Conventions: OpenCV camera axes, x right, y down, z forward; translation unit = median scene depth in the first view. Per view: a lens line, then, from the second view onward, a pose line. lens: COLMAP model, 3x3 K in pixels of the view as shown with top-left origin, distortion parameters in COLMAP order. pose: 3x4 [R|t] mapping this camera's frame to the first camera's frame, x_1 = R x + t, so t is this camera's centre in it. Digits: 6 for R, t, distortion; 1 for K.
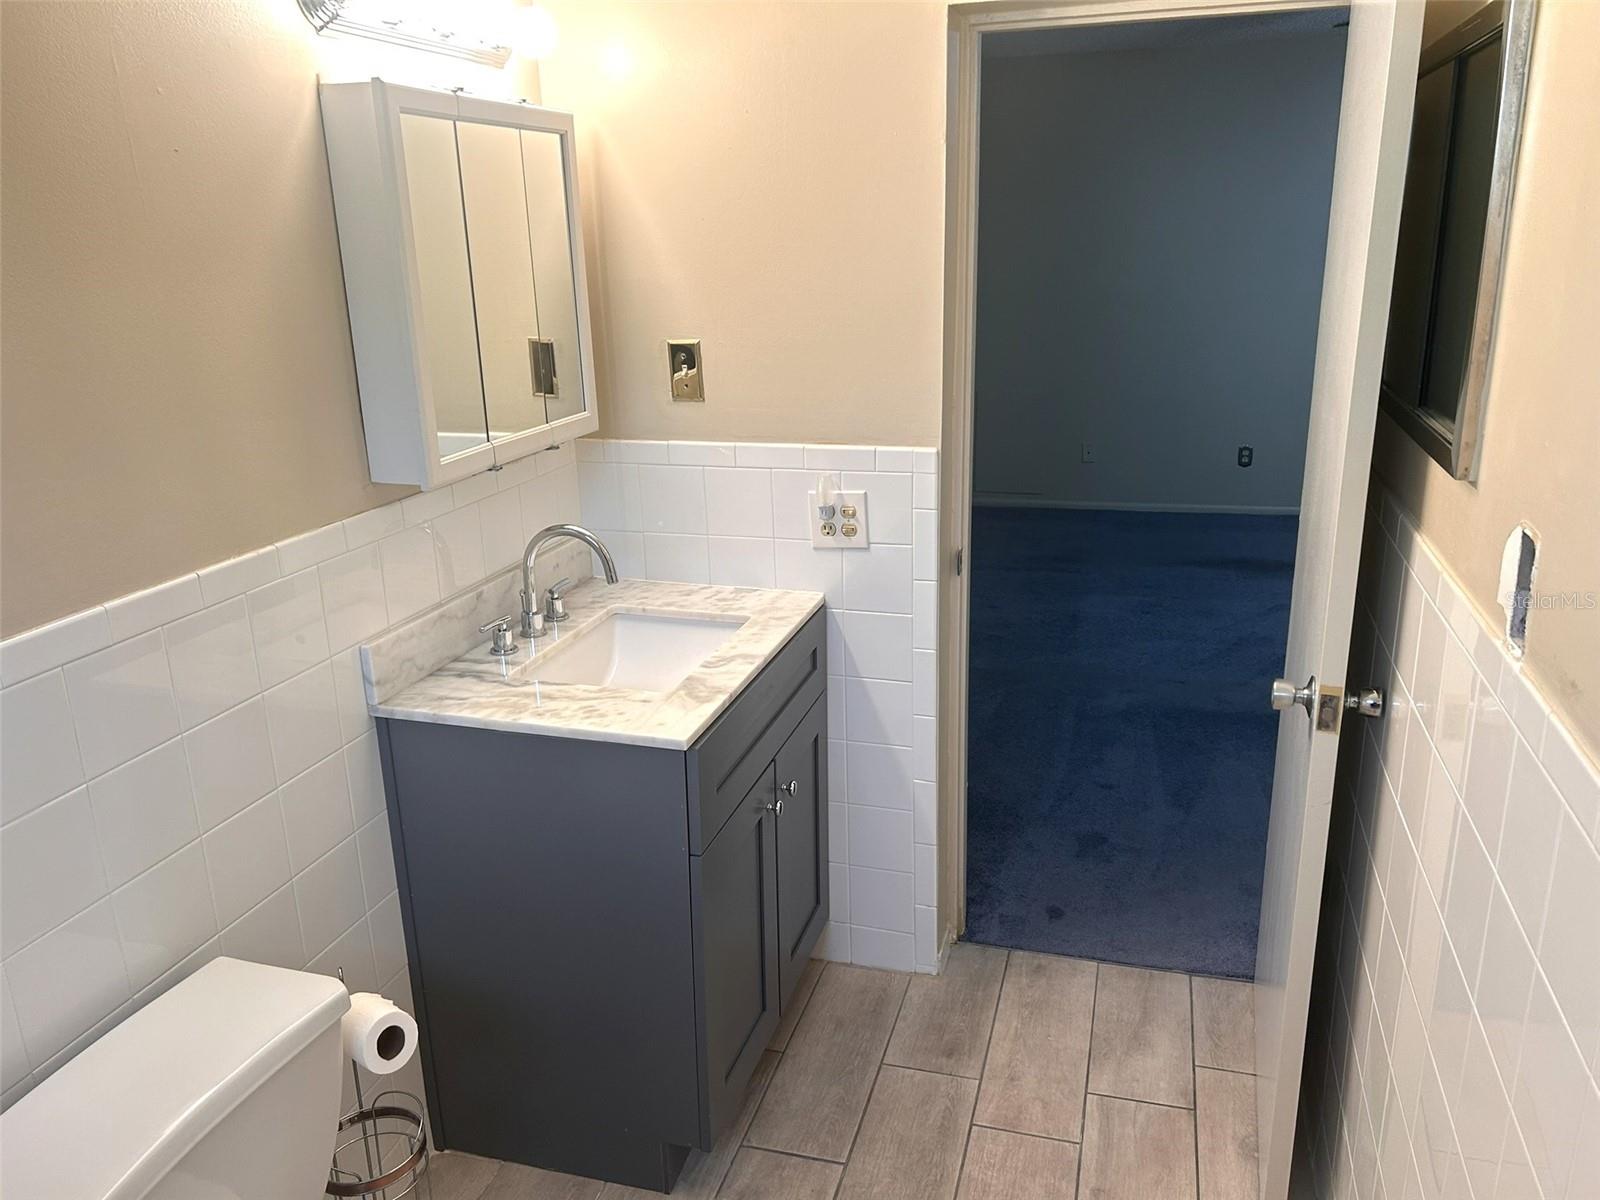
lens RADIAL K [[1212.1, 0, 800.3], [0, 1212.1, 604.6], [0, 0, 1]] dist [0.078748, -0.076034]
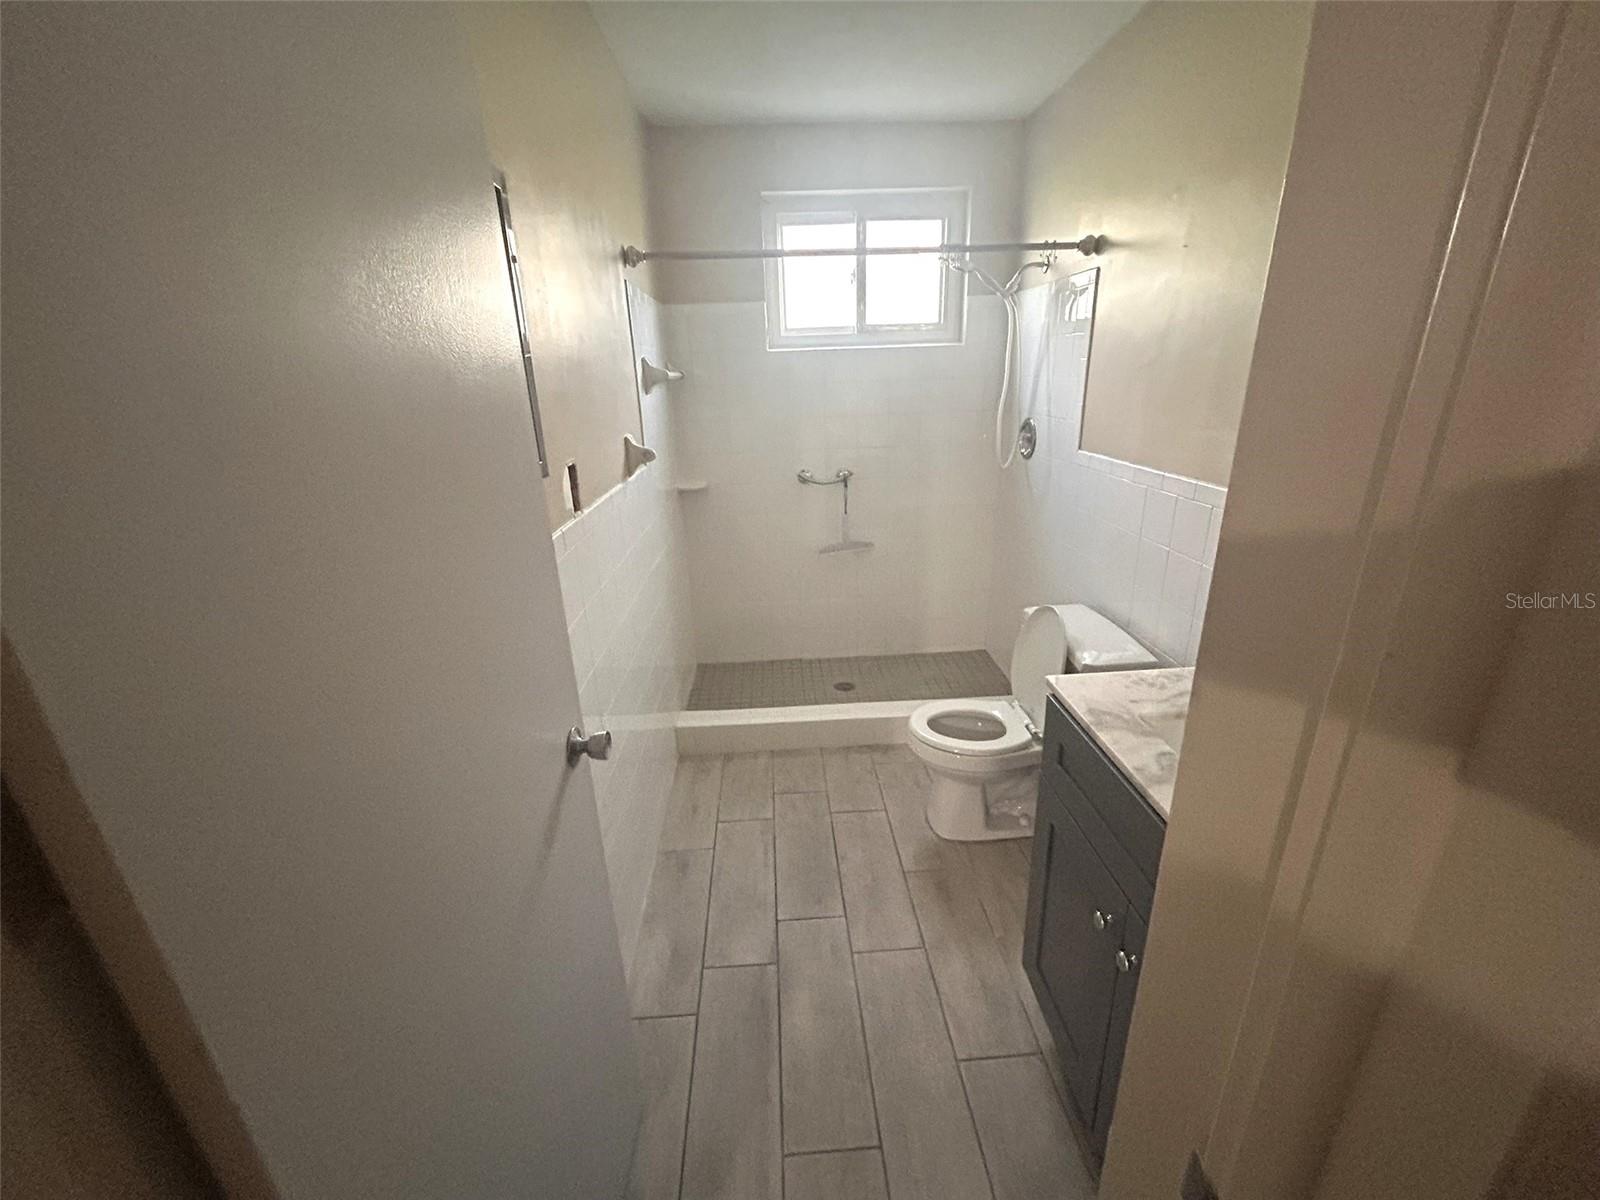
lens RADIAL K [[651.1, 0, 802.3], [0, 651.1, 598.0], [0, 0, 1]] dist [-0.000012, 0.000153]
pose [[-0.945469, 0.157660, -0.285010, 0.336072], [-0.040000, 0.812213, 0.581988, -0.351617], [0.323245, 0.561652, -0.761616, 1.313054]]
